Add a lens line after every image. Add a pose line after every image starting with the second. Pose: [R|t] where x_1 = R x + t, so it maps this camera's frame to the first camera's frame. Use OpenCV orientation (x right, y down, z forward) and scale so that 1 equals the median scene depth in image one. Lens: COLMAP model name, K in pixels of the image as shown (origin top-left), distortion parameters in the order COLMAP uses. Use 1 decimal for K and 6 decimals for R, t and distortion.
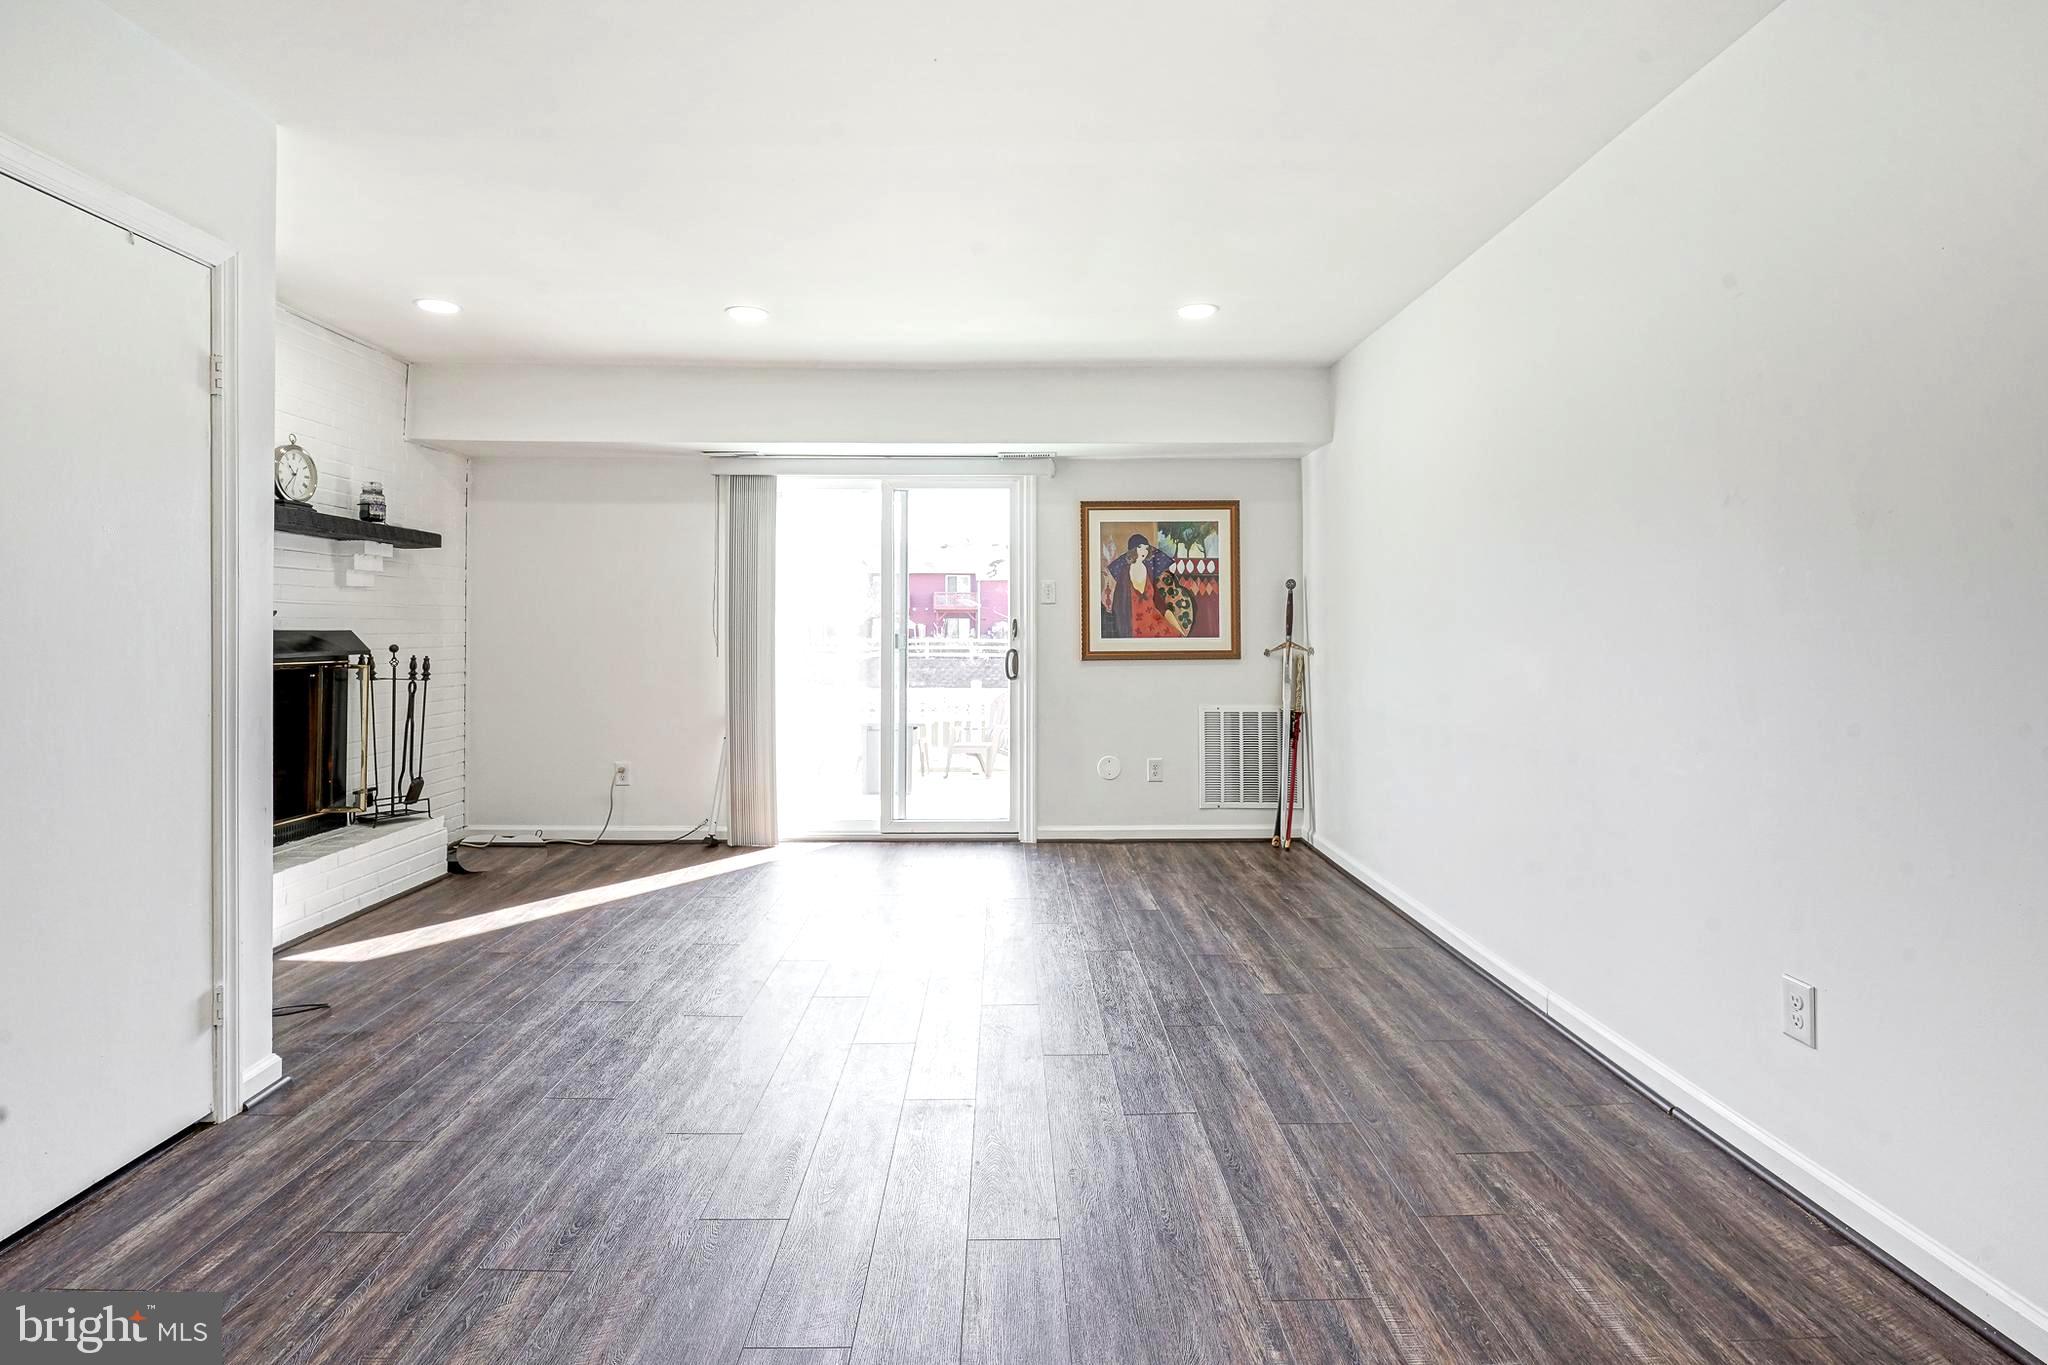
lens RADIAL K [[1012.3, 0, 1032.1], [0, 1012.3, 617.6], [0, 0, 1]] dist [-0.010440, 0.005107]
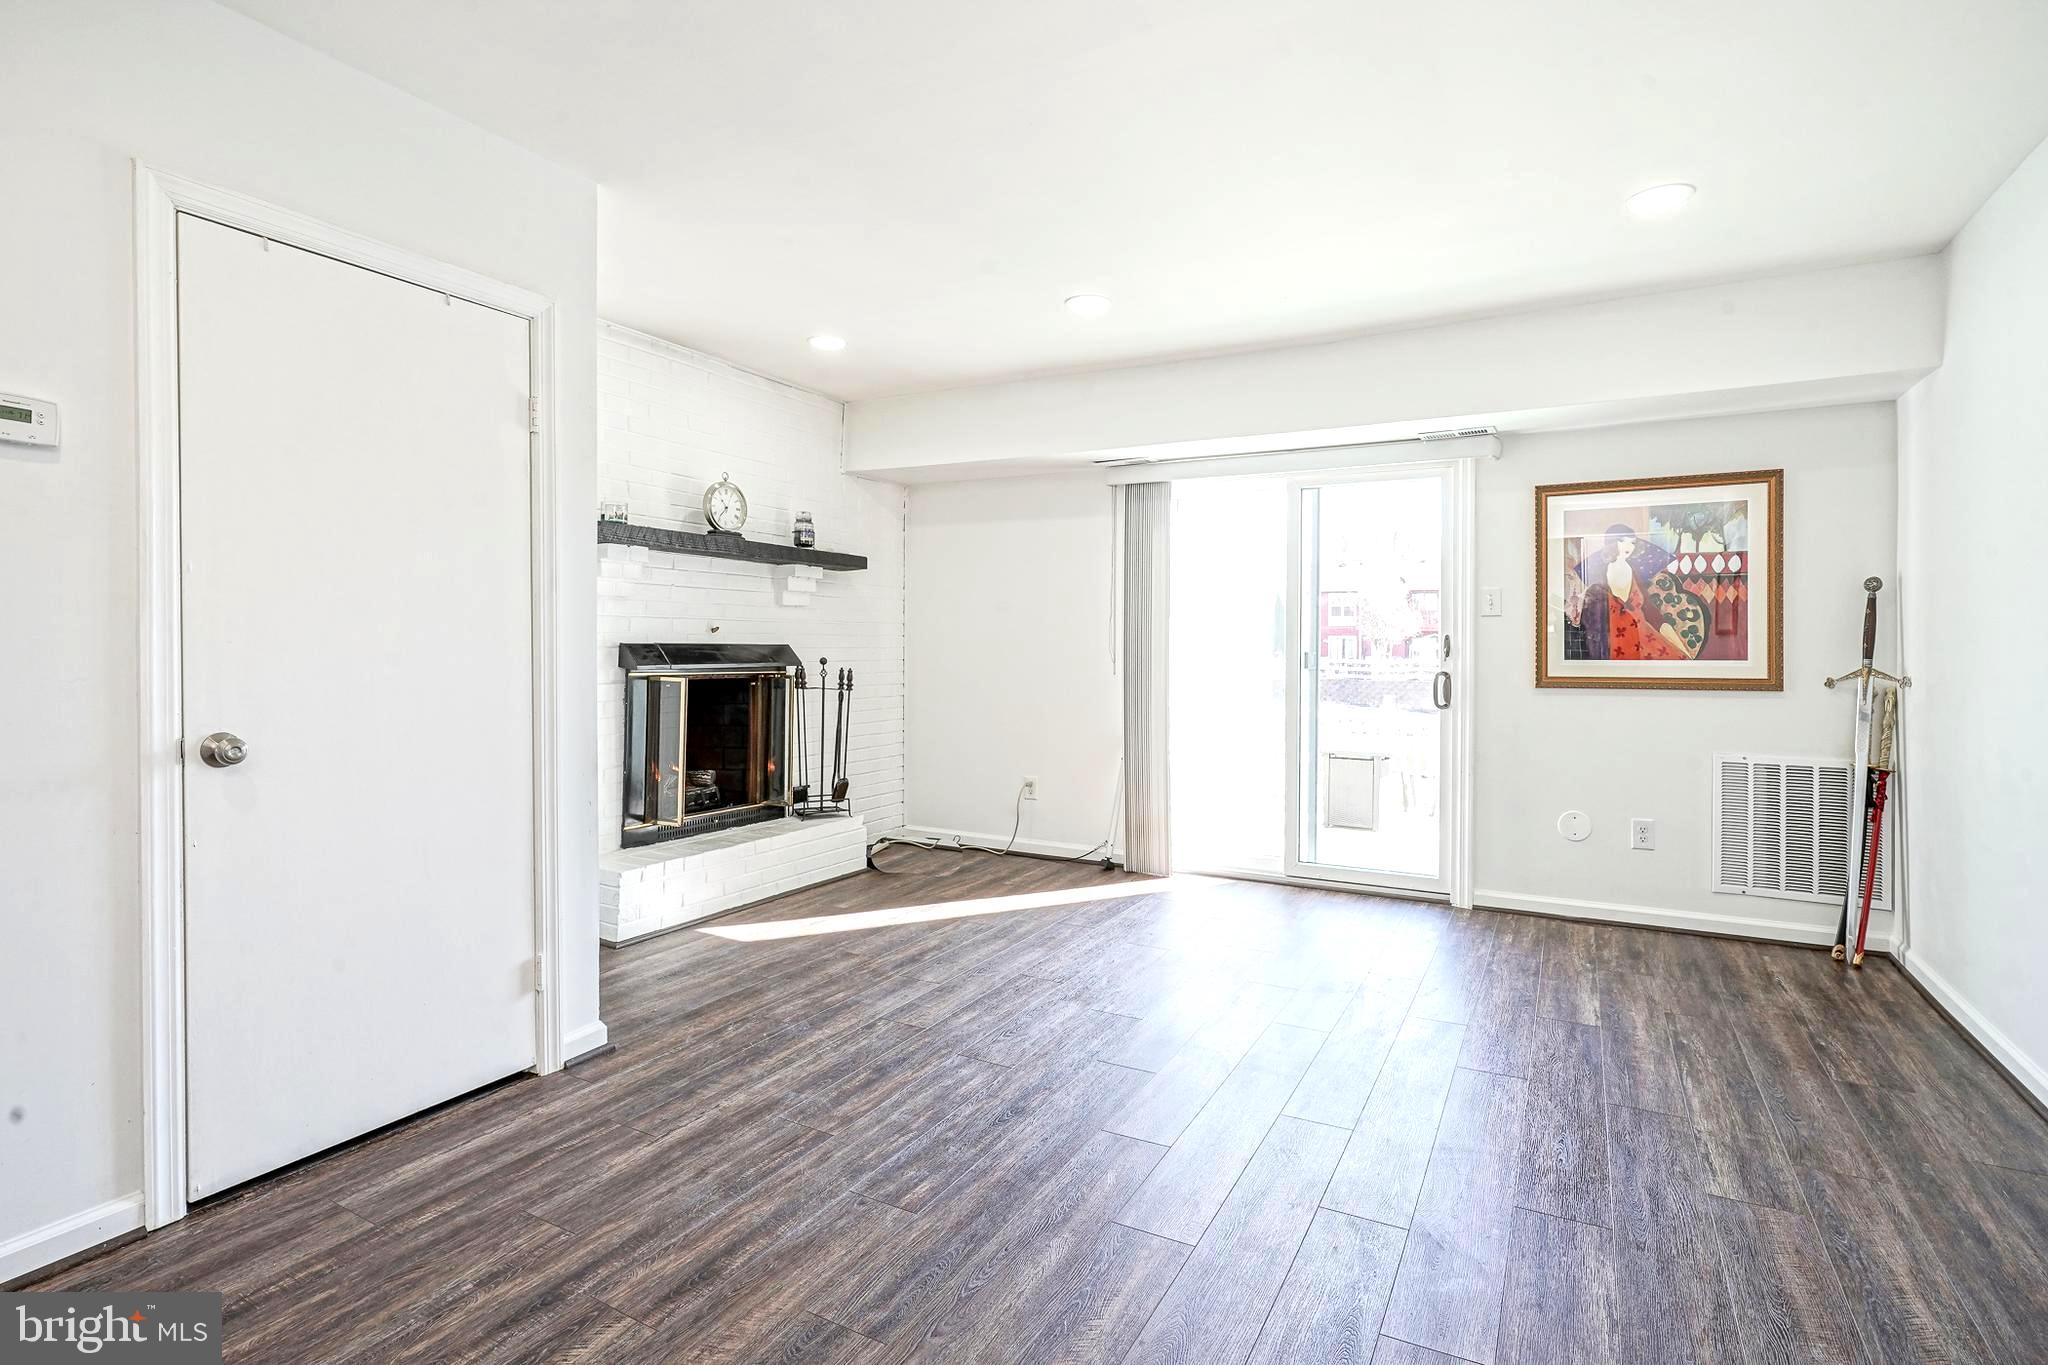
lens RADIAL K [[1012.3, 0, 1035.4], [0, 1012.3, 655.2], [0, 0, 1]] dist [-0.010440, 0.005107]
pose [[0.870525, 0.009659, -0.492030, 0.100637], [-0.000362, 0.999820, 0.018987, 0.002456], [0.492124, -0.016350, 0.870371, 0.125377]]
